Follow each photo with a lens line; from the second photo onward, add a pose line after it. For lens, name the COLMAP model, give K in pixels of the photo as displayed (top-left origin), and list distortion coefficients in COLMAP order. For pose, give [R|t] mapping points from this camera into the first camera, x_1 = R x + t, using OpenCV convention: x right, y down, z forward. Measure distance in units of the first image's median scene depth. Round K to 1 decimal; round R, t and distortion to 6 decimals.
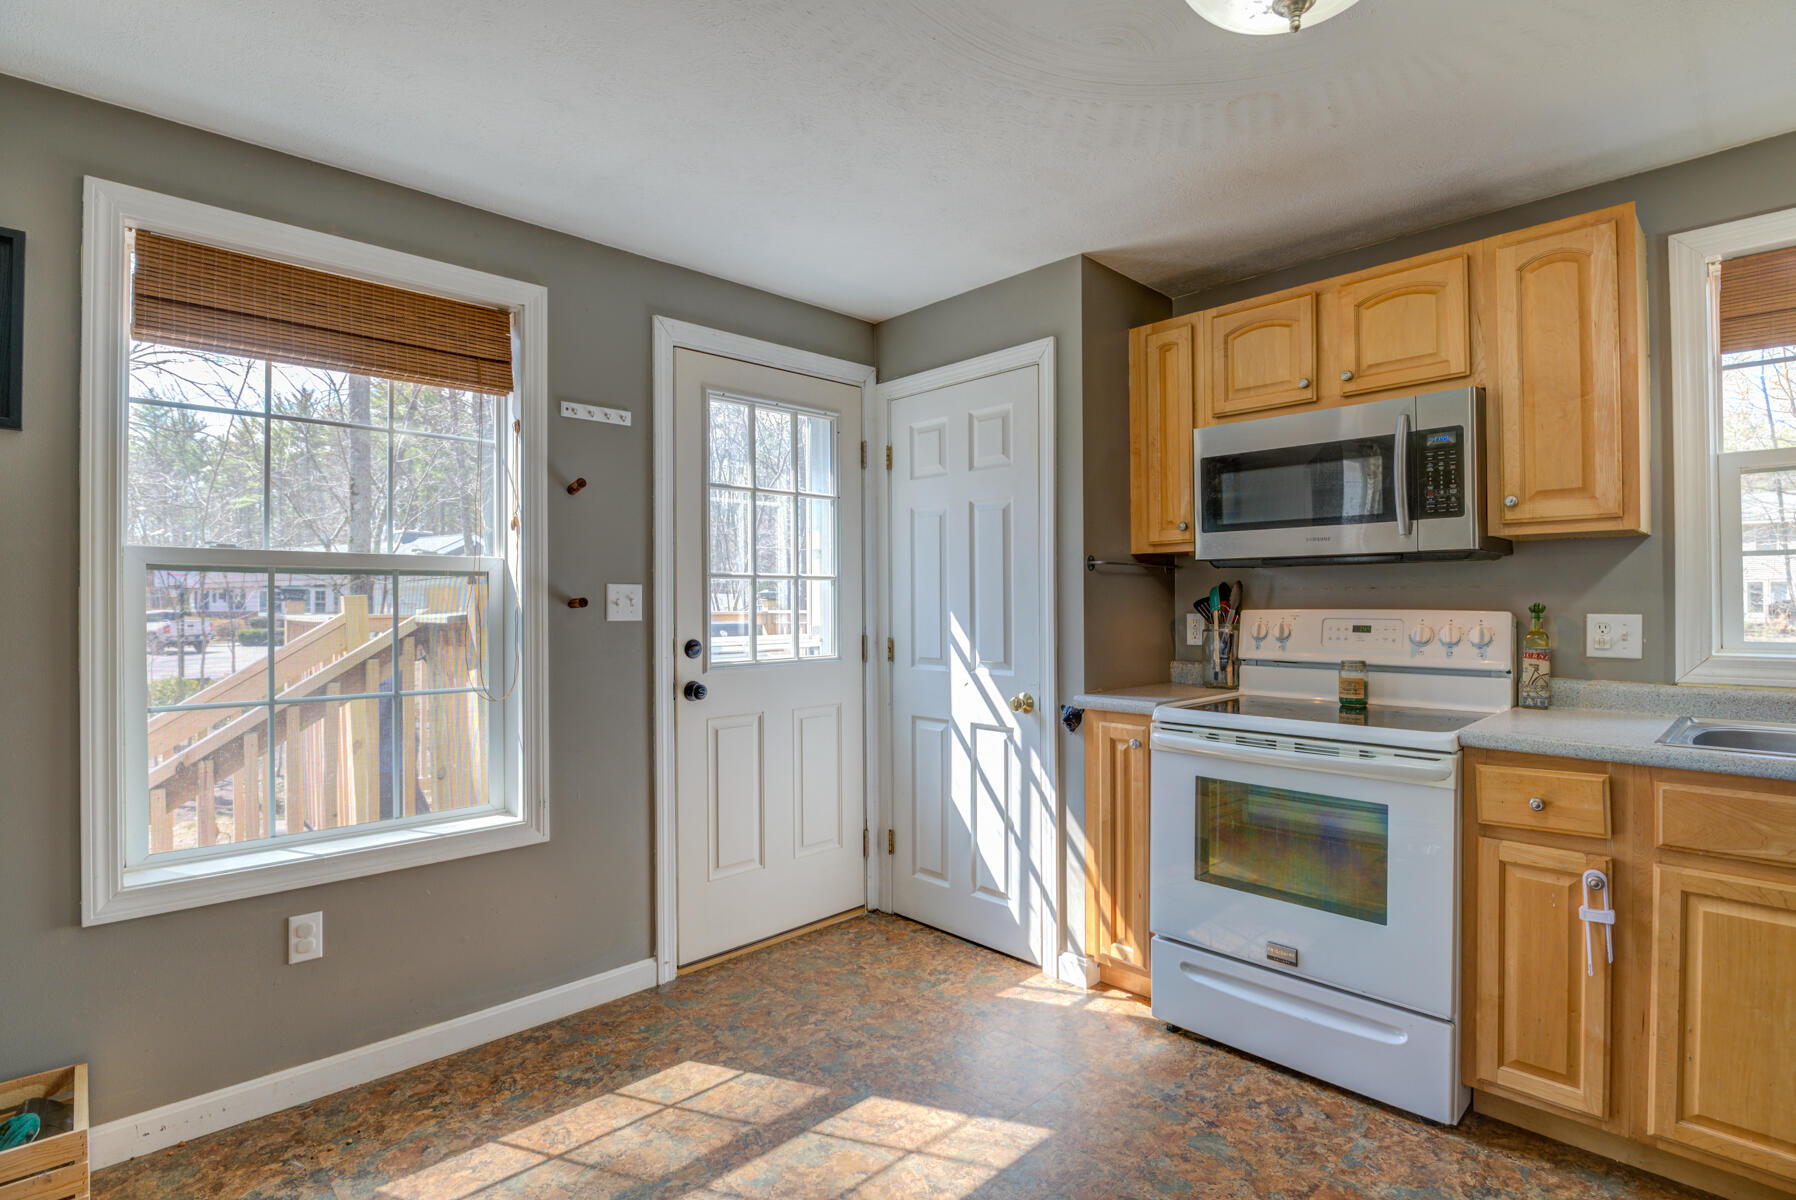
lens RADIAL K [[868.9, 0, 903.3], [0, 868.9, 601.4], [0, 0, 1]] dist [-0.016858, -0.002897]
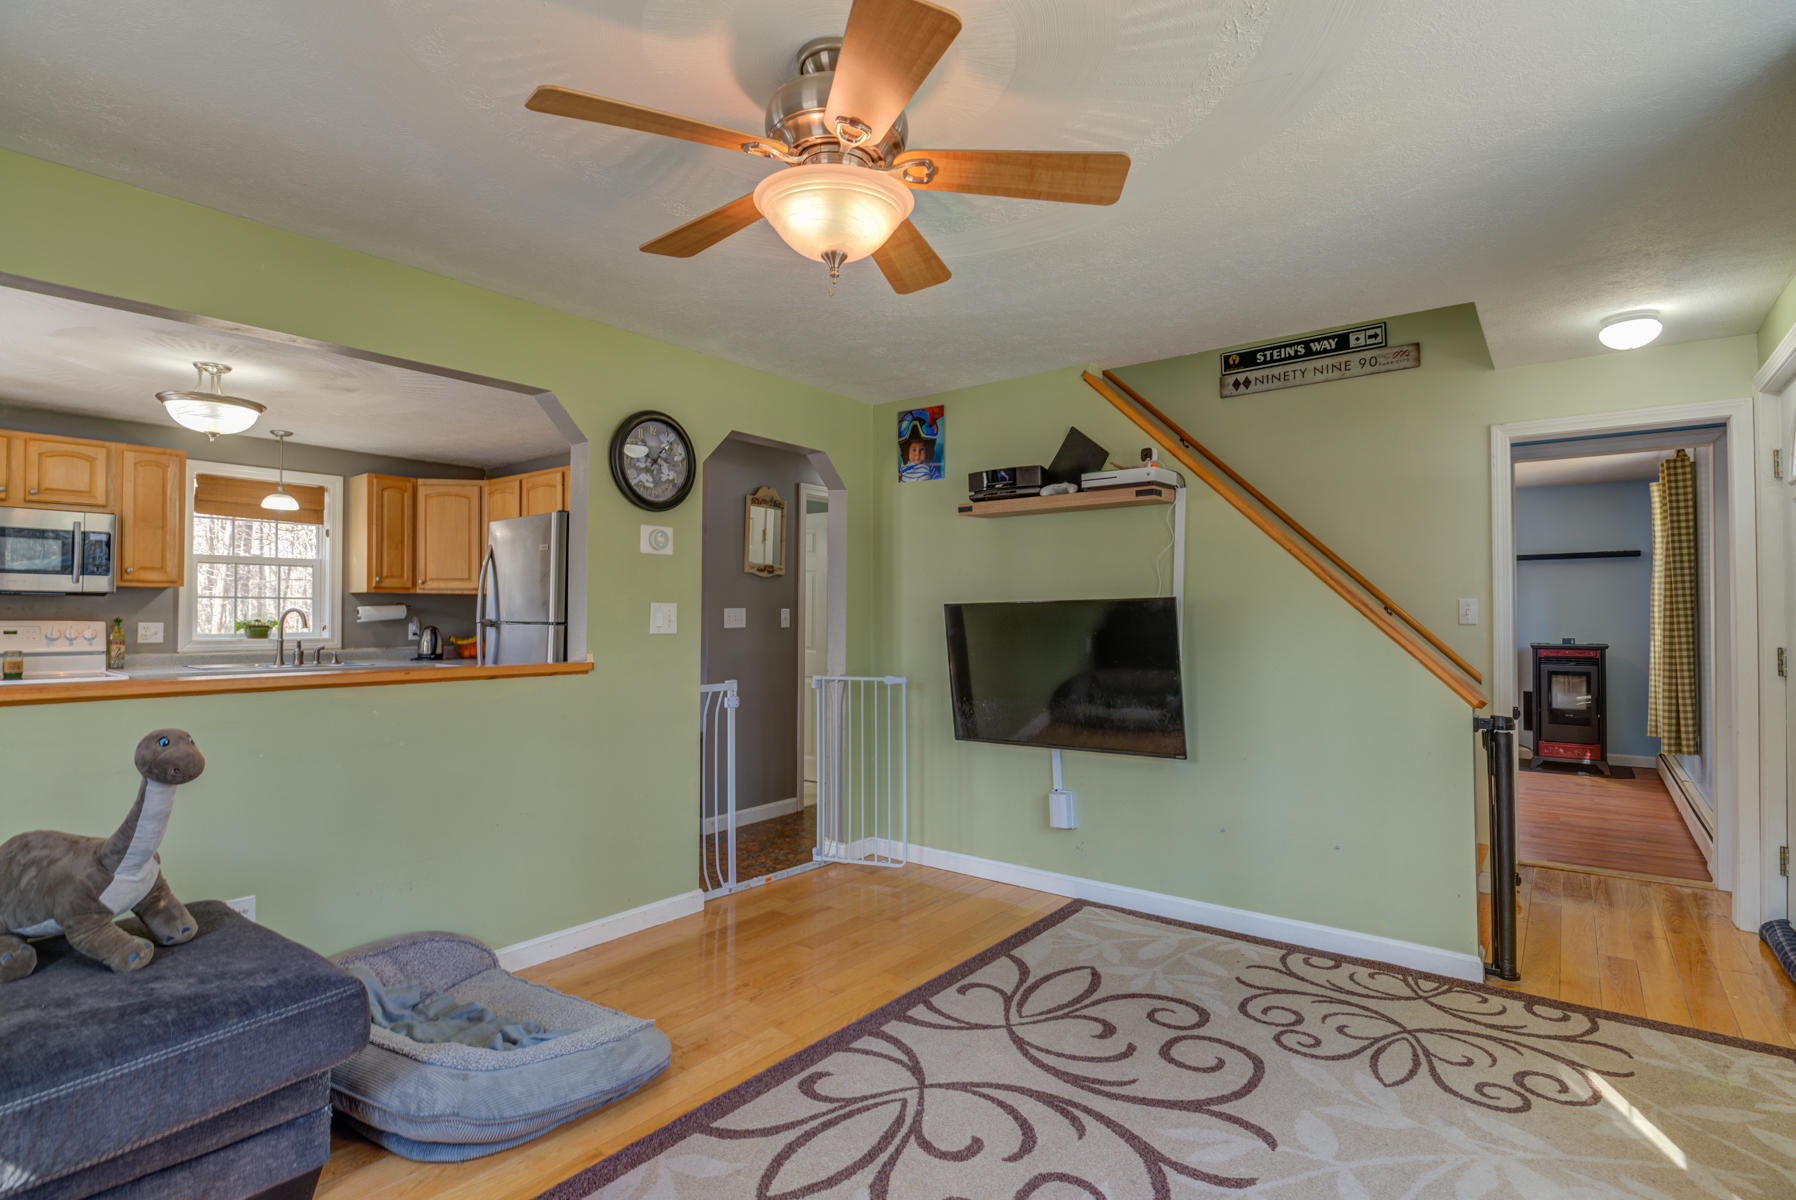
lens RADIAL K [[868.9, 0, 908.7], [0, 868.9, 600.7], [0, 0, 1]] dist [-0.016858, -0.002897]
pose [[-0.148731, 0.022888, 0.988613, -1.399203], [-0.003138, 0.999716, -0.023617, 0.003539], [-0.988873, -0.006614, -0.148617, -0.505829]]
